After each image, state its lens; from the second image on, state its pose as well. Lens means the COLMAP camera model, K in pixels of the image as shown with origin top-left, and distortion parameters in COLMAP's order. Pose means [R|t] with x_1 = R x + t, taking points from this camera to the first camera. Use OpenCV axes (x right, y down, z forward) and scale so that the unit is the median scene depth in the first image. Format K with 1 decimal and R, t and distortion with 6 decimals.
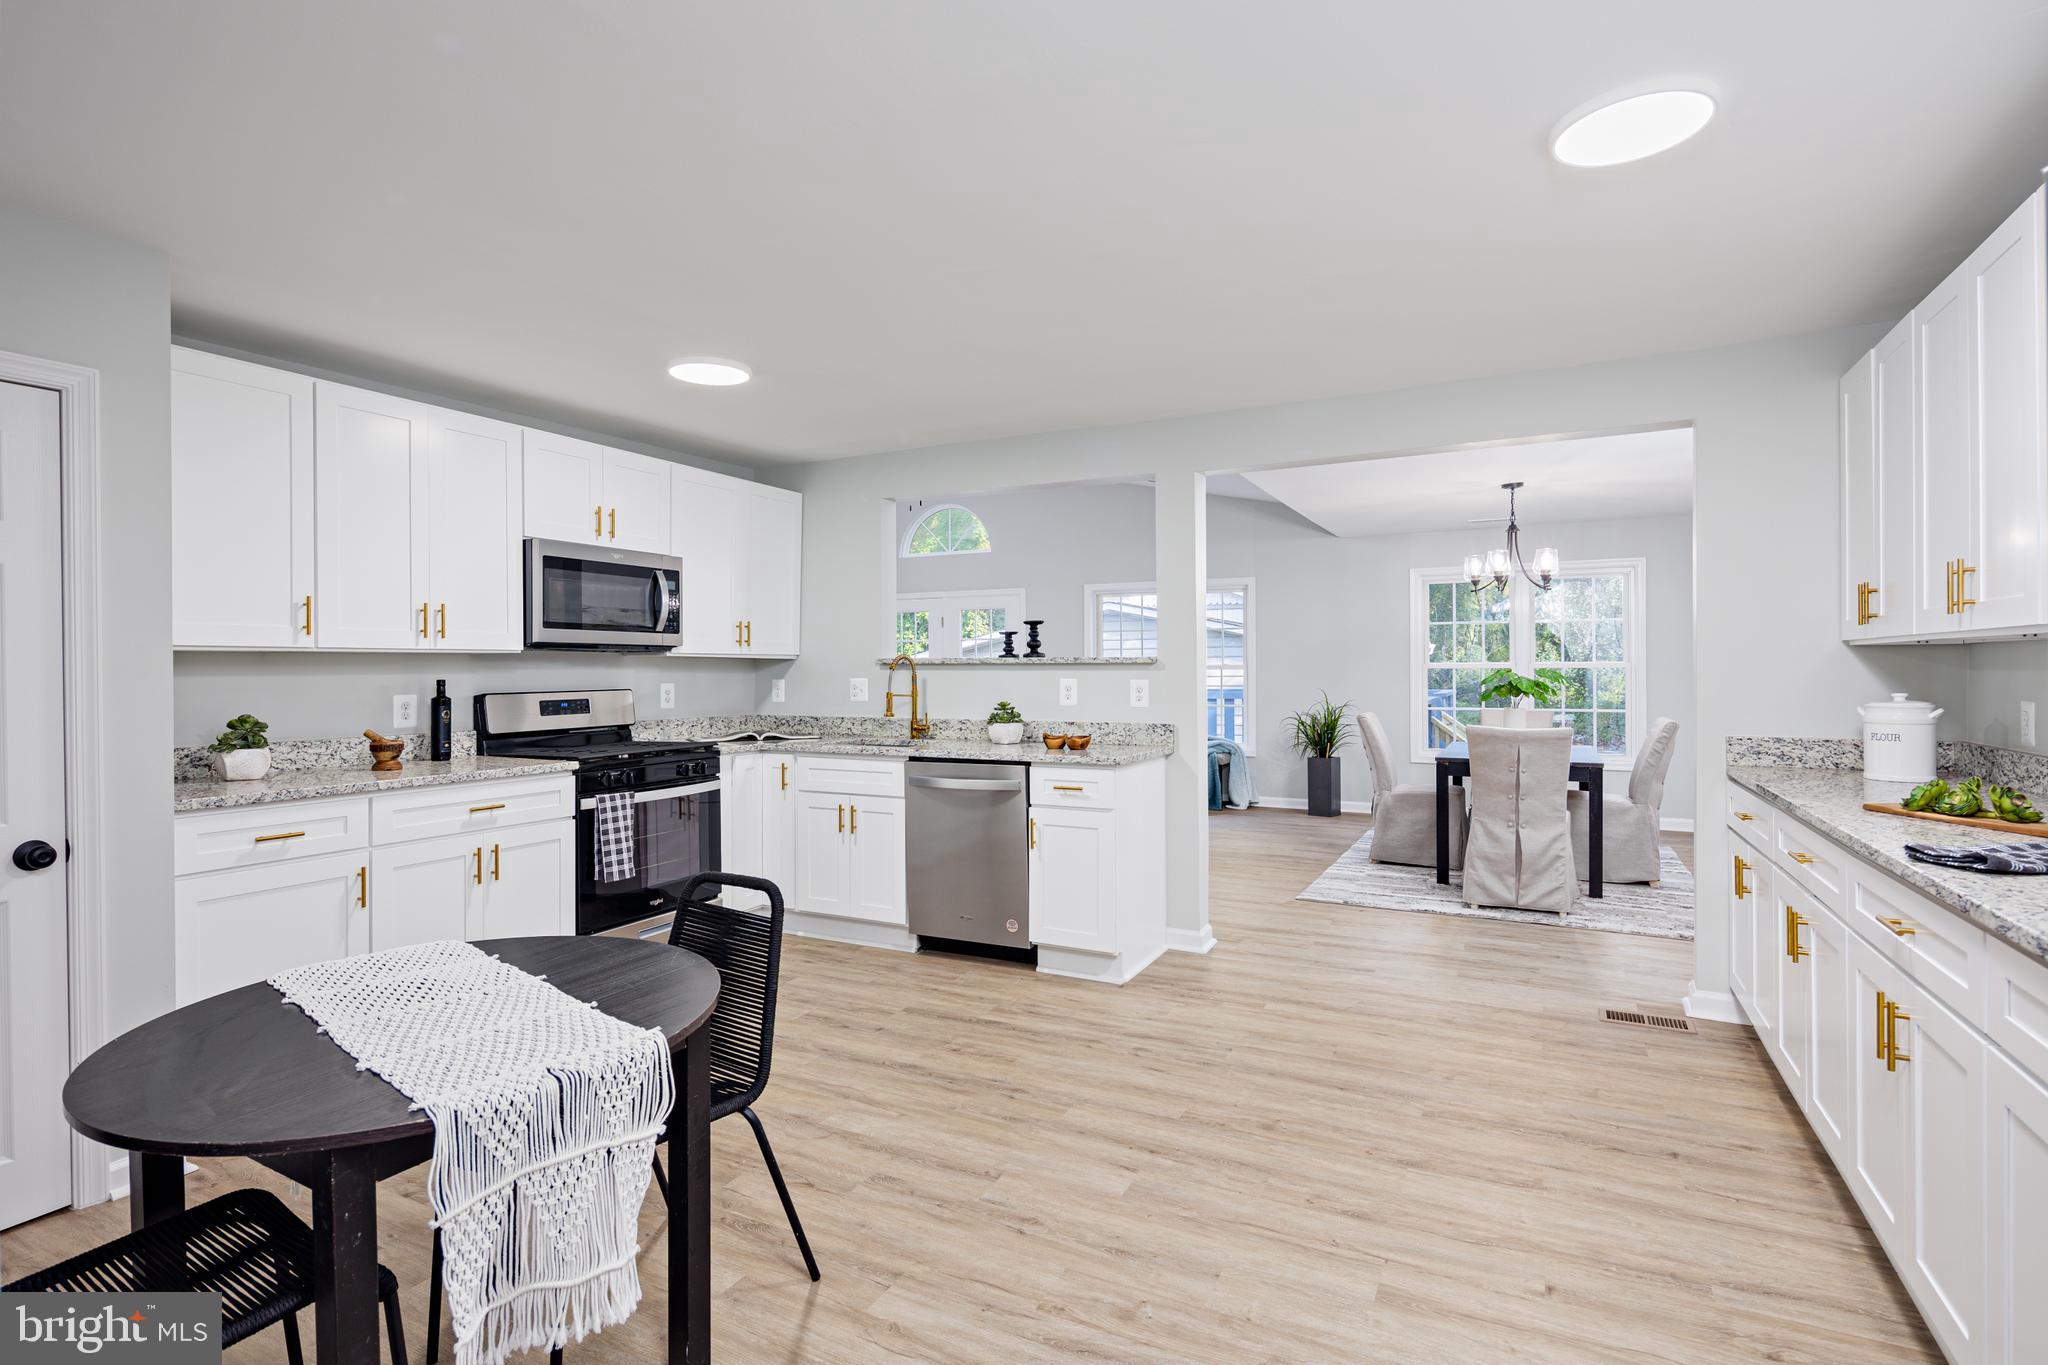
lens RADIAL K [[992.9, 0, 1022.5], [0, 992.9, 670.6], [0, 0, 1]] dist [0.010589, -0.008789]
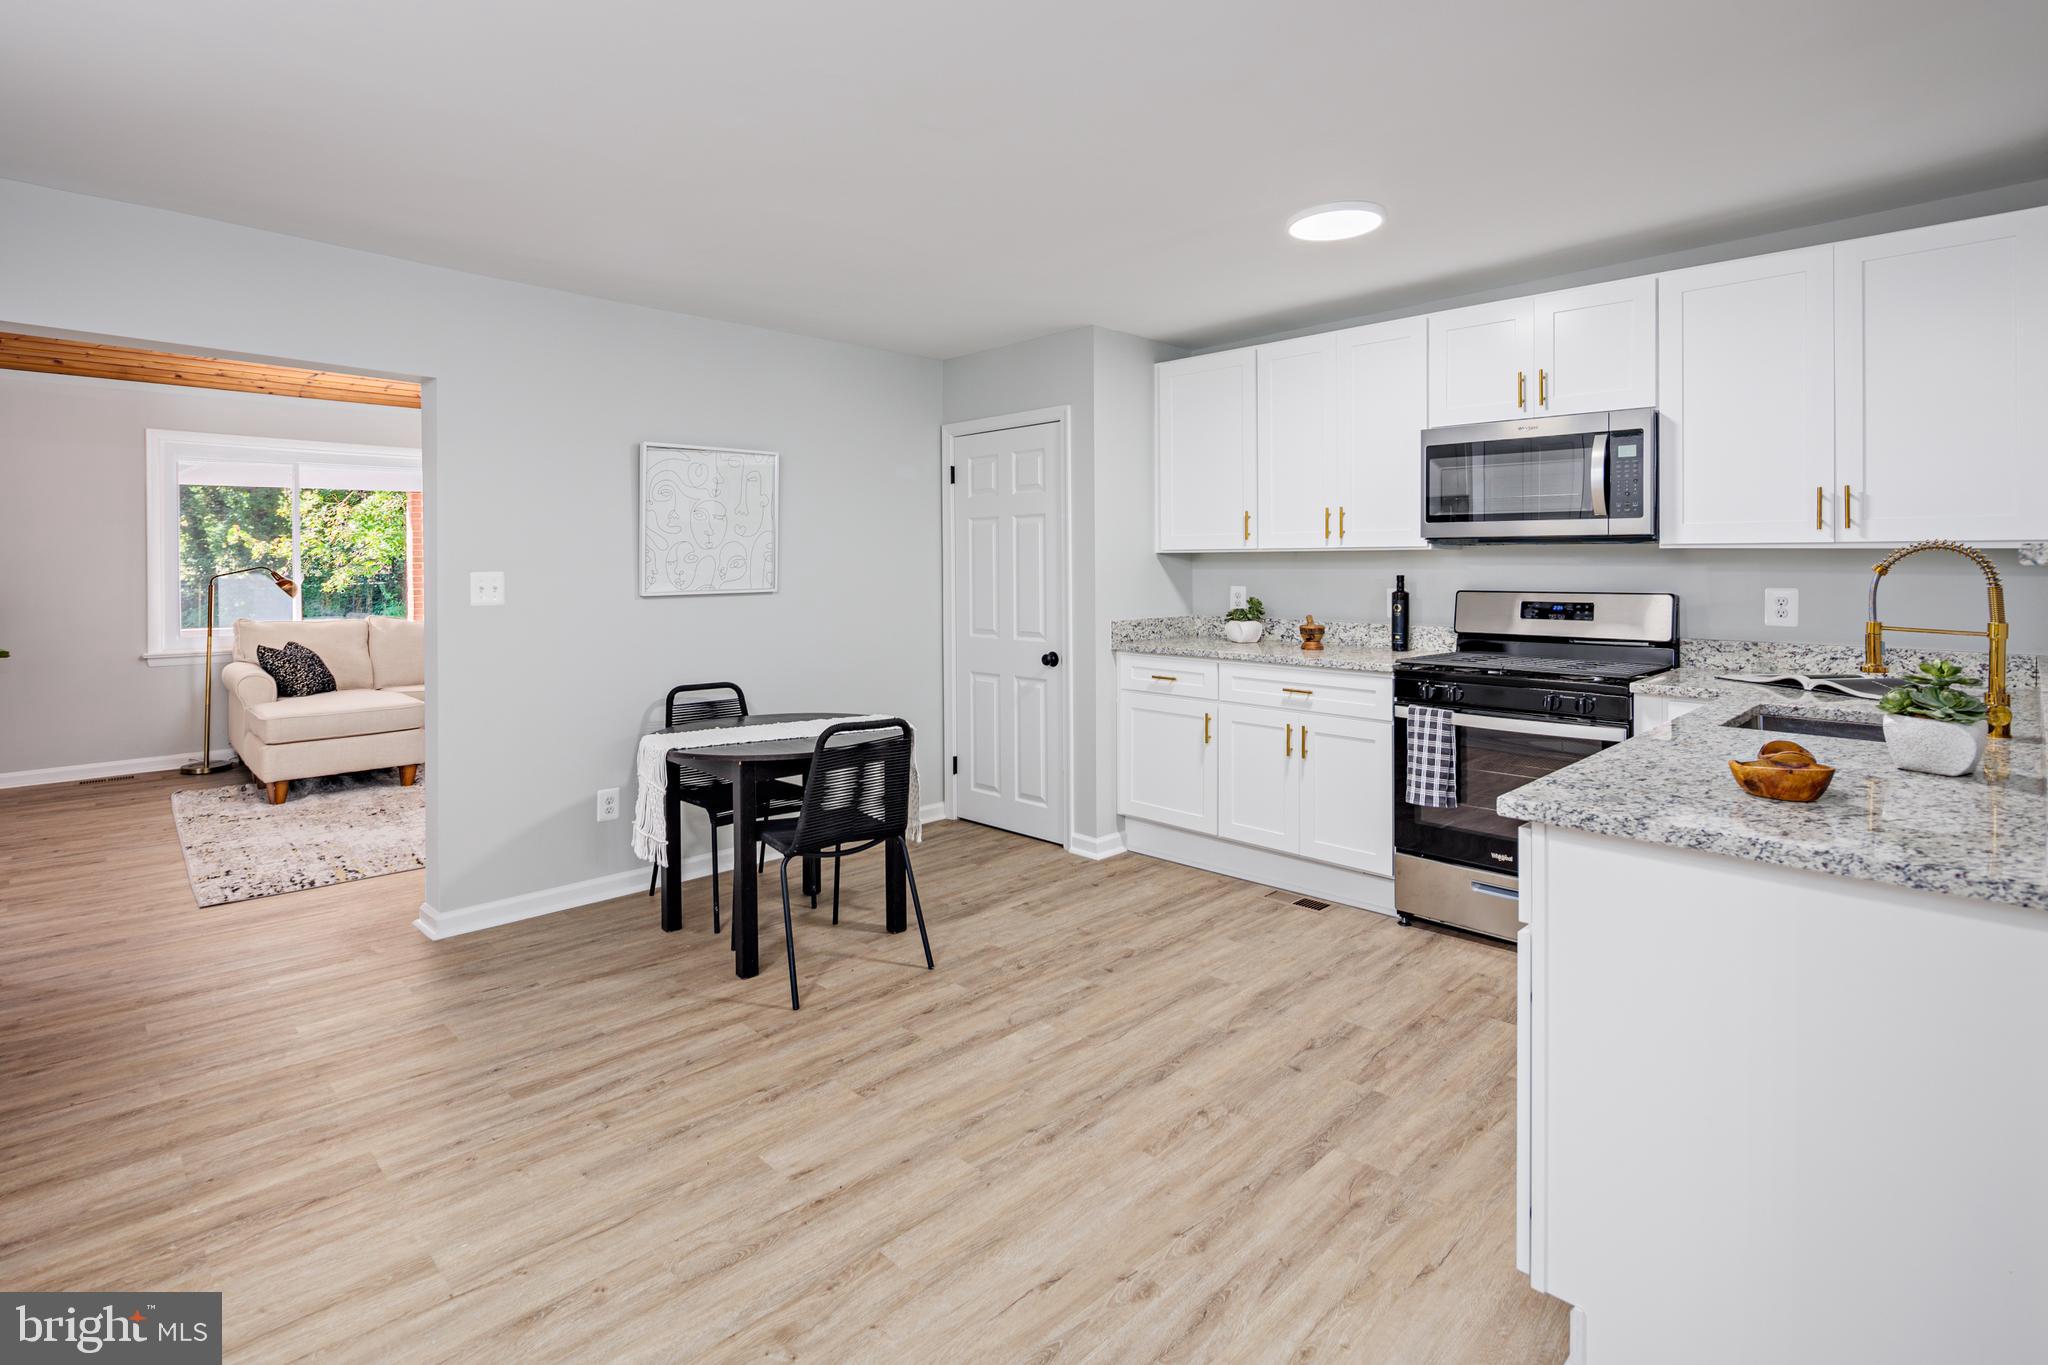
lens RADIAL K [[993.5, 0, 1019.0], [0, 993.5, 567.6], [0, 0, 1]] dist [0.008485, -0.008199]
pose [[-0.311021, 0.012191, -0.950325, 0.717968], [0.002276, 0.999924, 0.012082, -0.016589], [0.950400, 0.001594, -0.311025, 1.226614]]
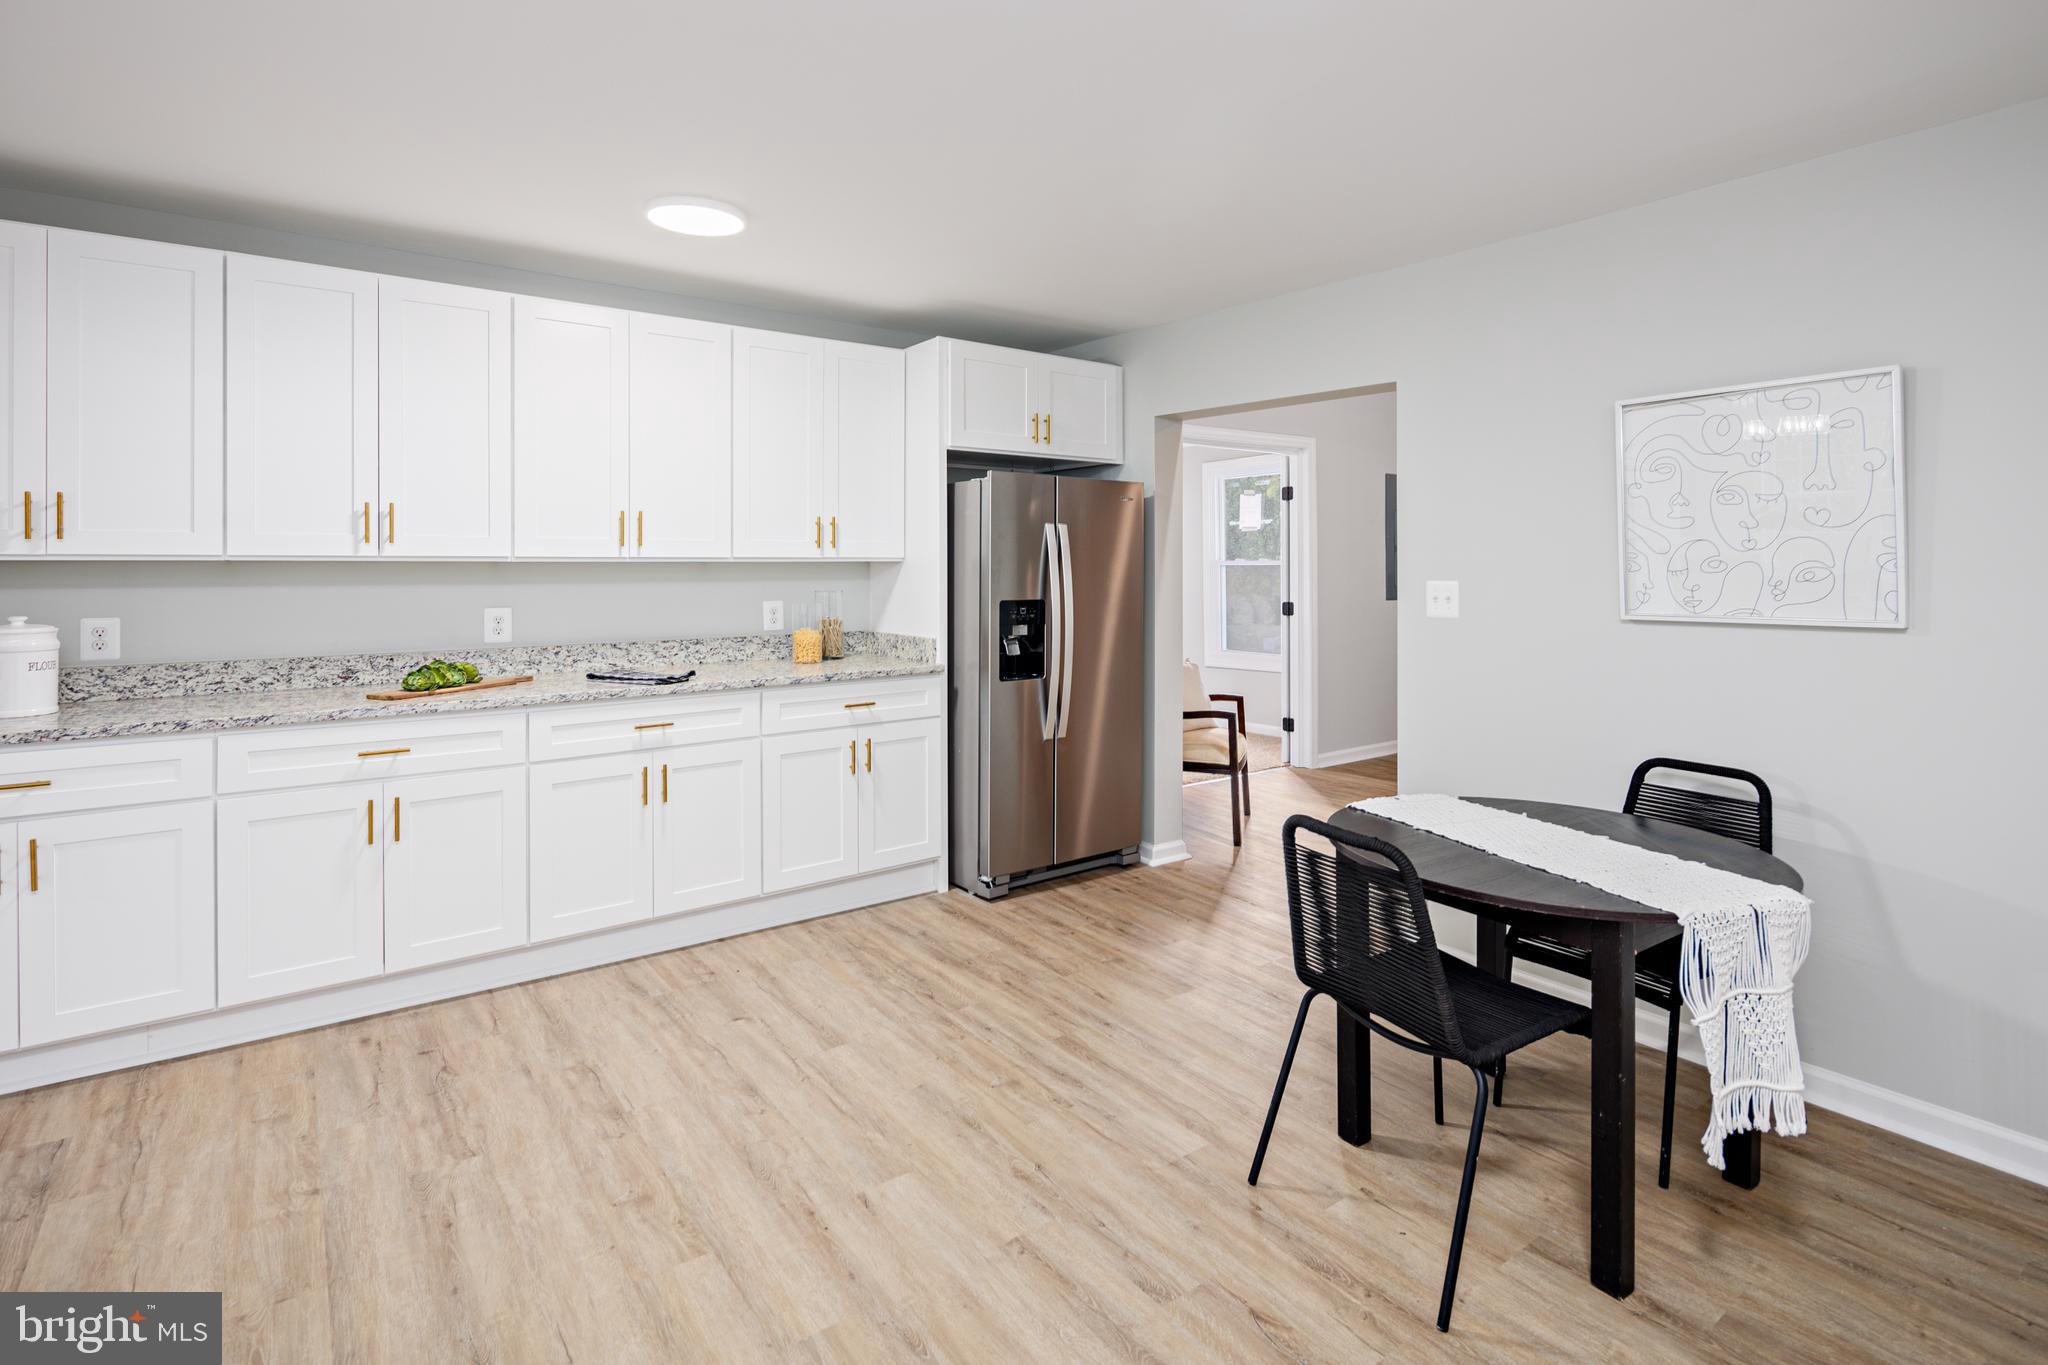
lens RADIAL K [[993.5, 0, 1019.0], [0, 993.5, 567.6], [0, 0, 1]] dist [0.008485, -0.008199]
pose [[-0.896535, 0.005570, 0.442938, -0.318722], [0.006636, 0.999978, 0.000855, -0.016686], [-0.442924, 0.003706, -0.896552, 1.432930]]
